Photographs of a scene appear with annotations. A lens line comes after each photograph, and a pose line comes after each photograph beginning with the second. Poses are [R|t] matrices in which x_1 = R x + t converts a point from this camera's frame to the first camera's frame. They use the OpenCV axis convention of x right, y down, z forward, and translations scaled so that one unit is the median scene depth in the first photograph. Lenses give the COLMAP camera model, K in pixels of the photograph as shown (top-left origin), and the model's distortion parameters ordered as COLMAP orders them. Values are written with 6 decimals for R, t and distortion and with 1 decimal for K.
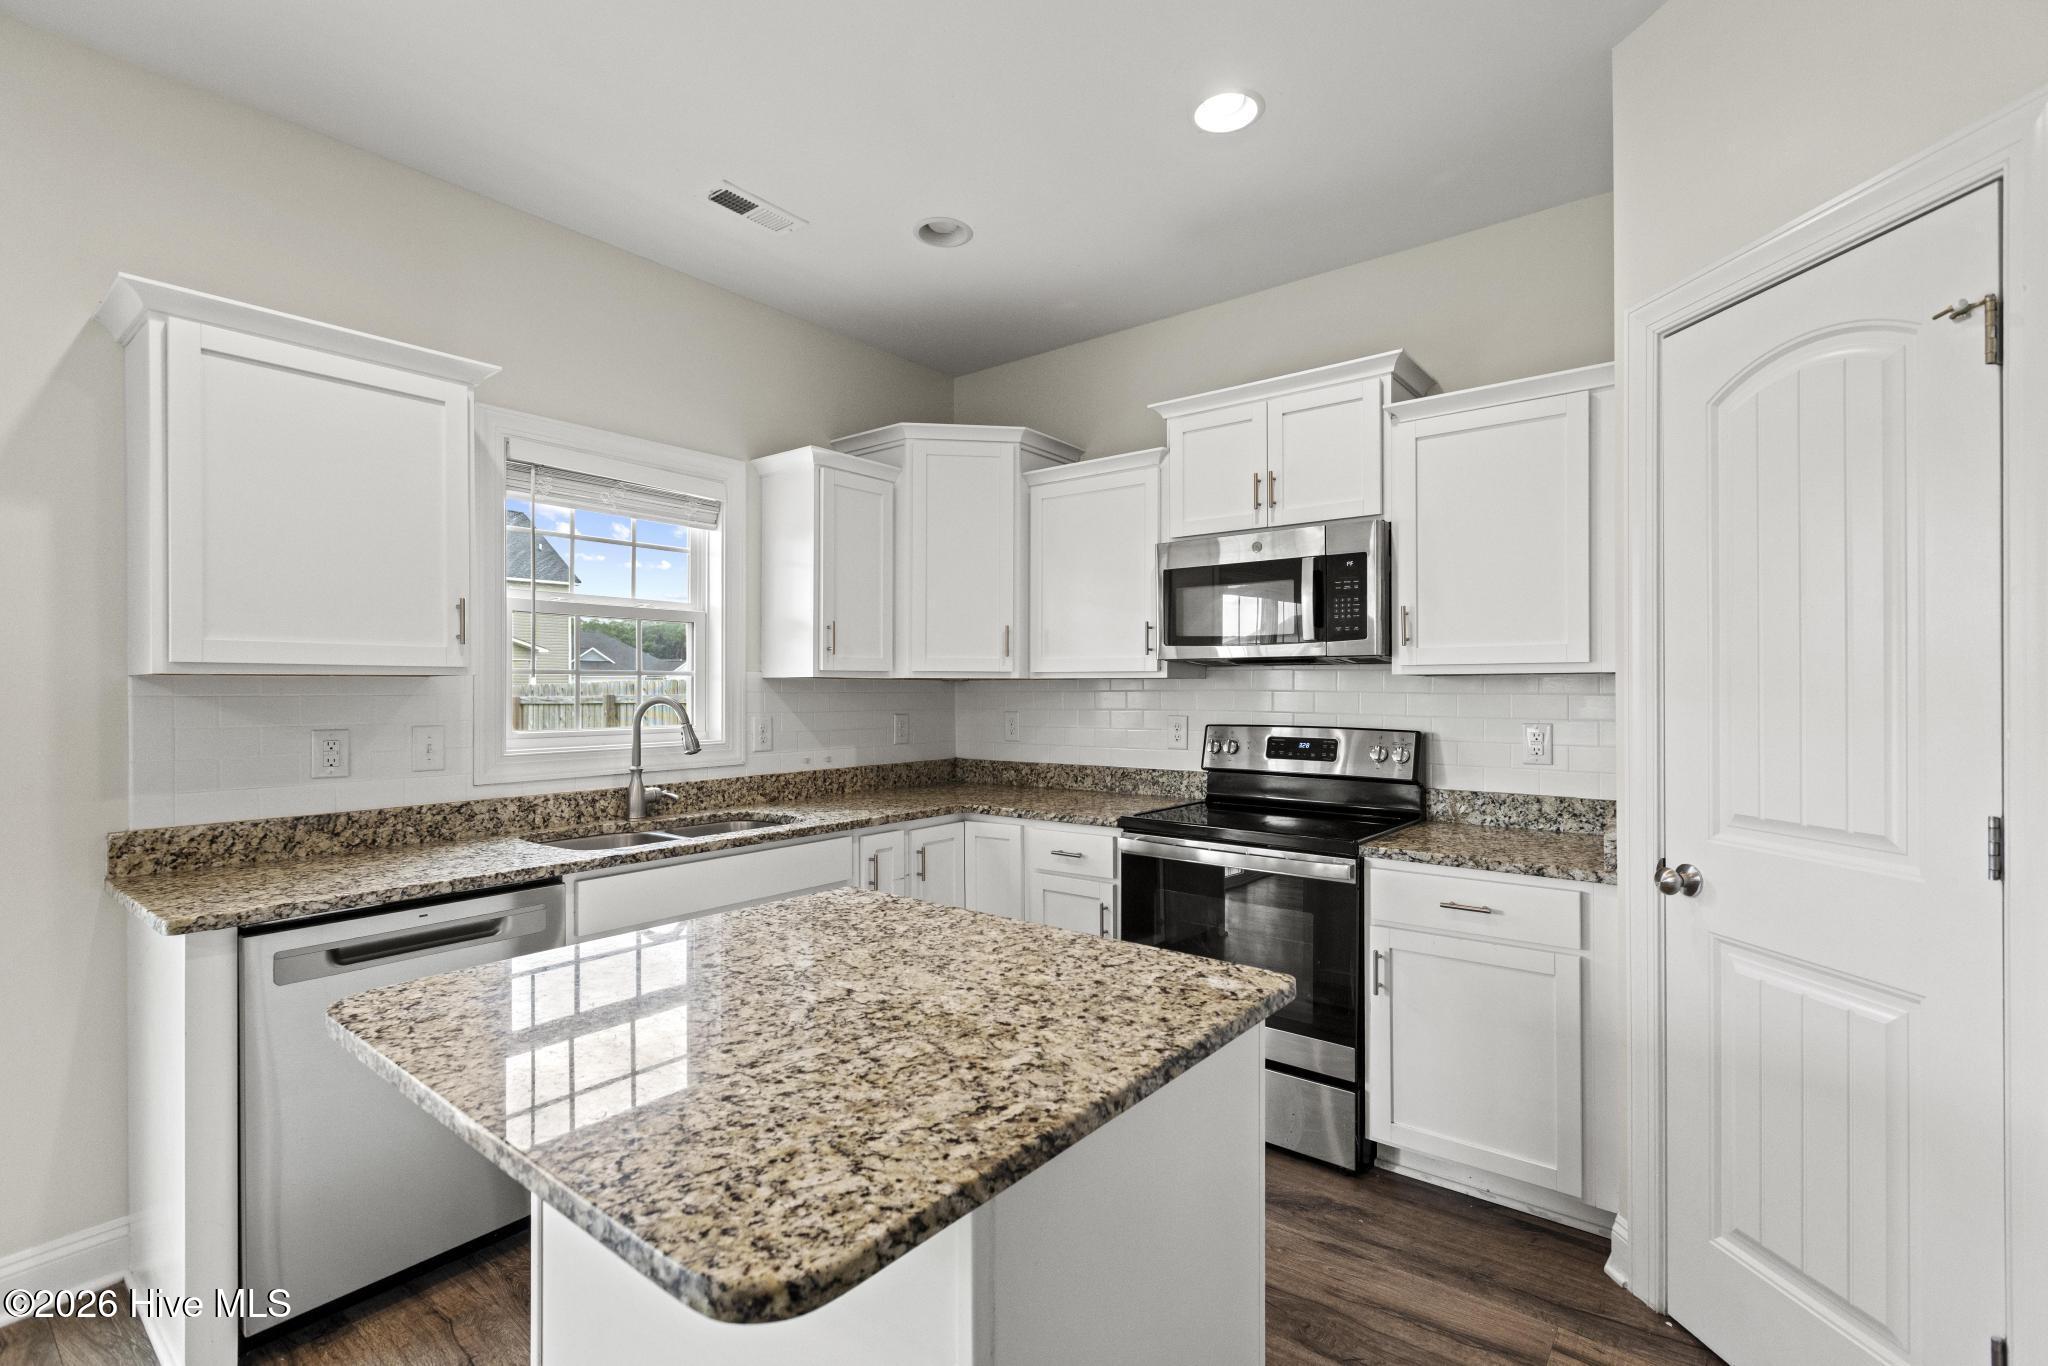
lens RADIAL K [[930.5, 0, 1034.2], [0, 930.5, 689.2], [0, 0, 1]] dist [0.003222, 0.000037]
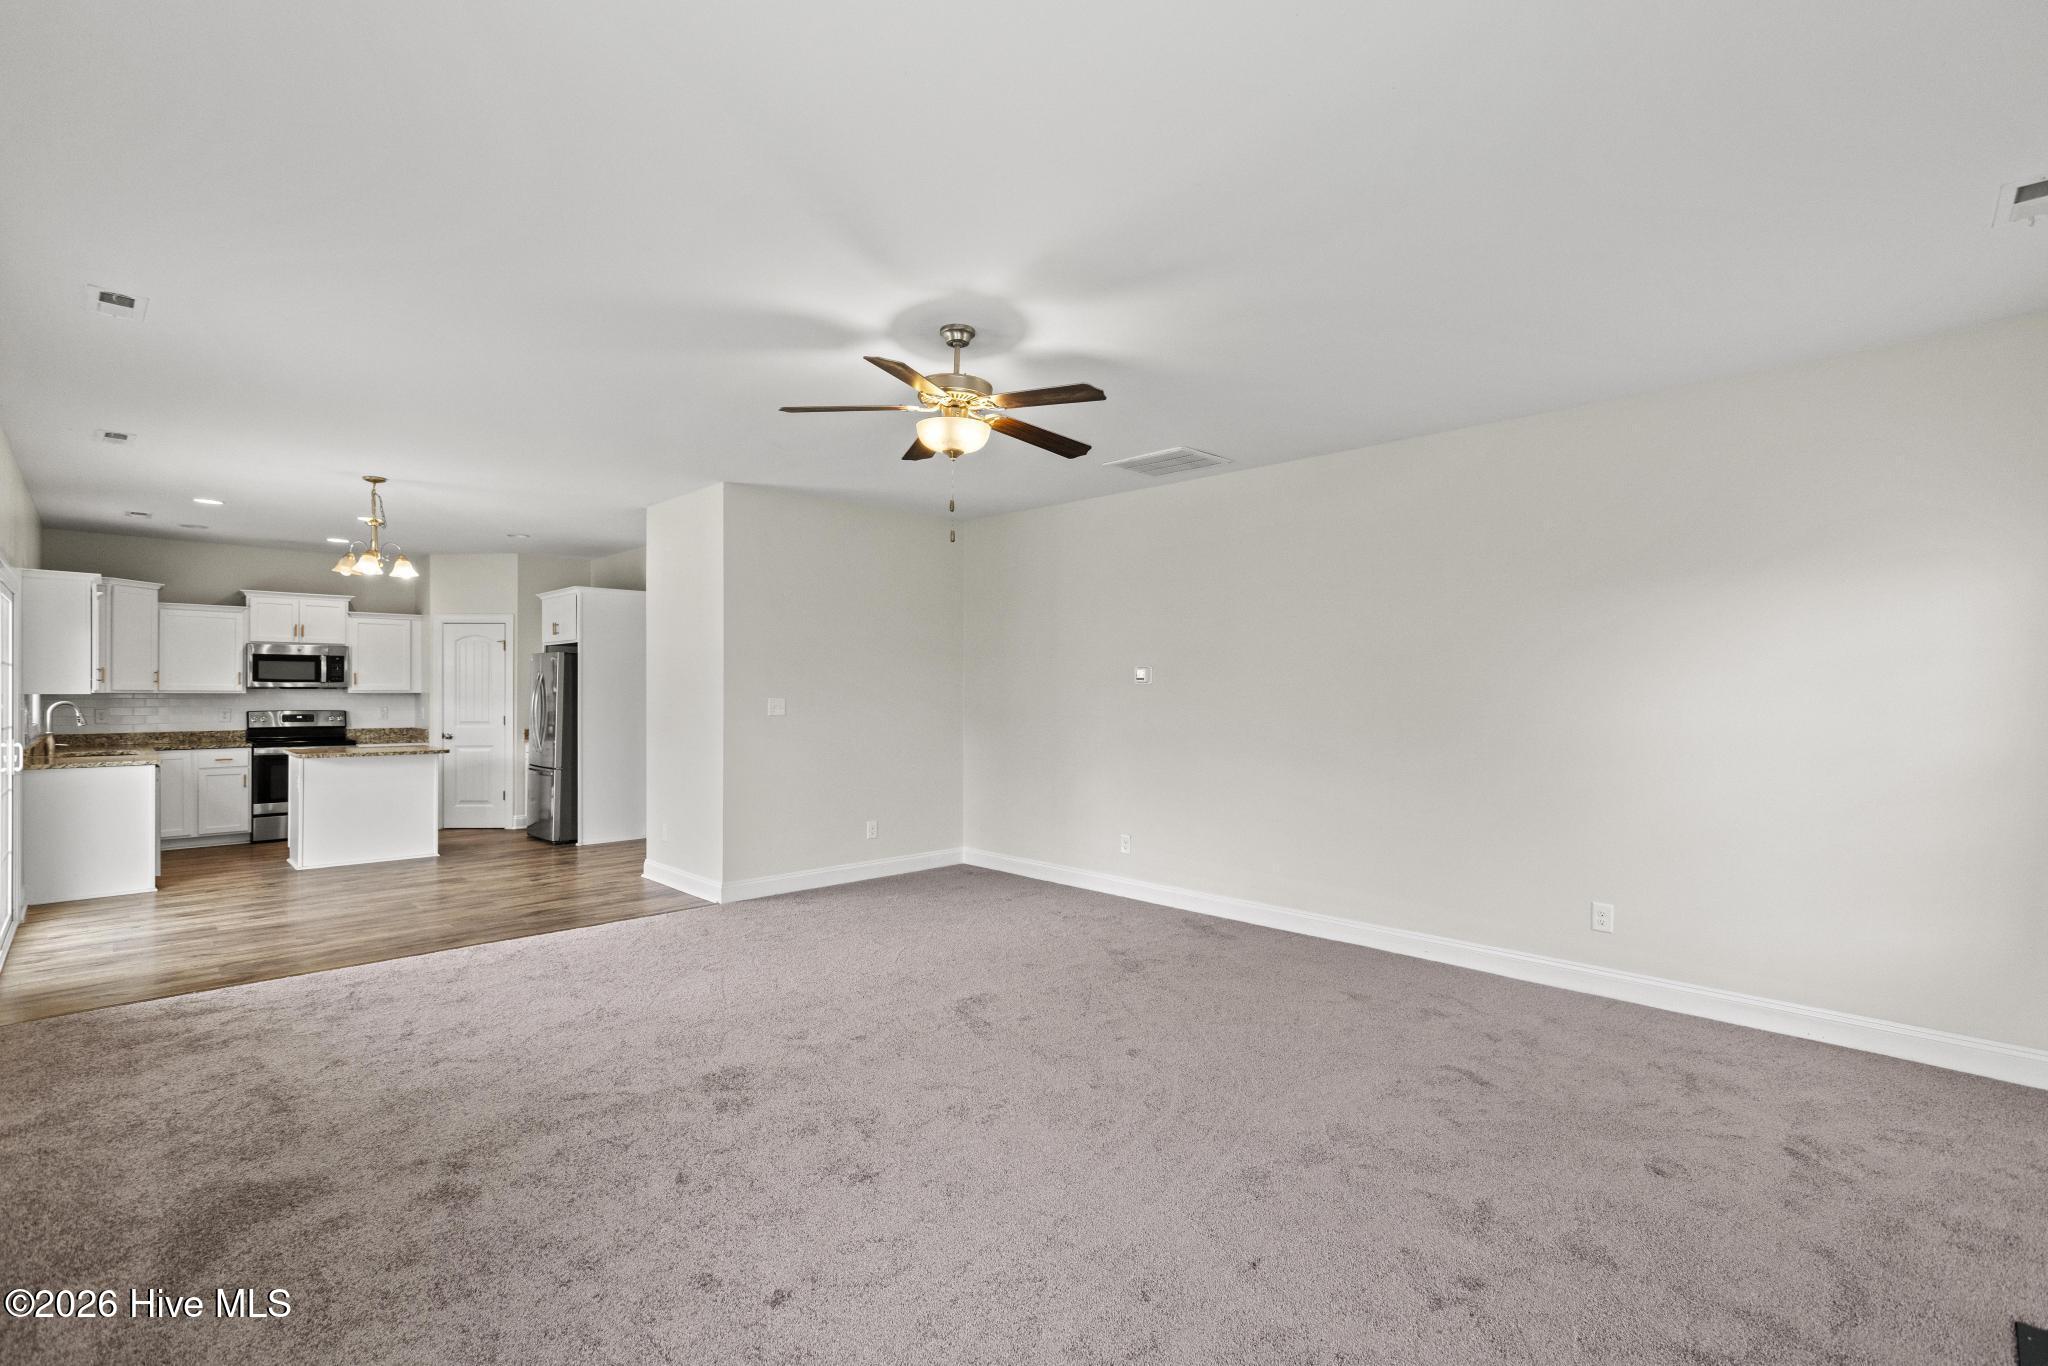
lens RADIAL K [[930.5, 0, 1034.2], [0, 930.5, 689.2], [0, 0, 1]] dist [0.003222, 0.000037]
pose [[0.155247, 0.001406, 0.987875, -4.591483], [-0.003498, 0.999993, -0.000873, -0.063475], [-0.987870, -0.003320, 0.155251, -3.506838]]
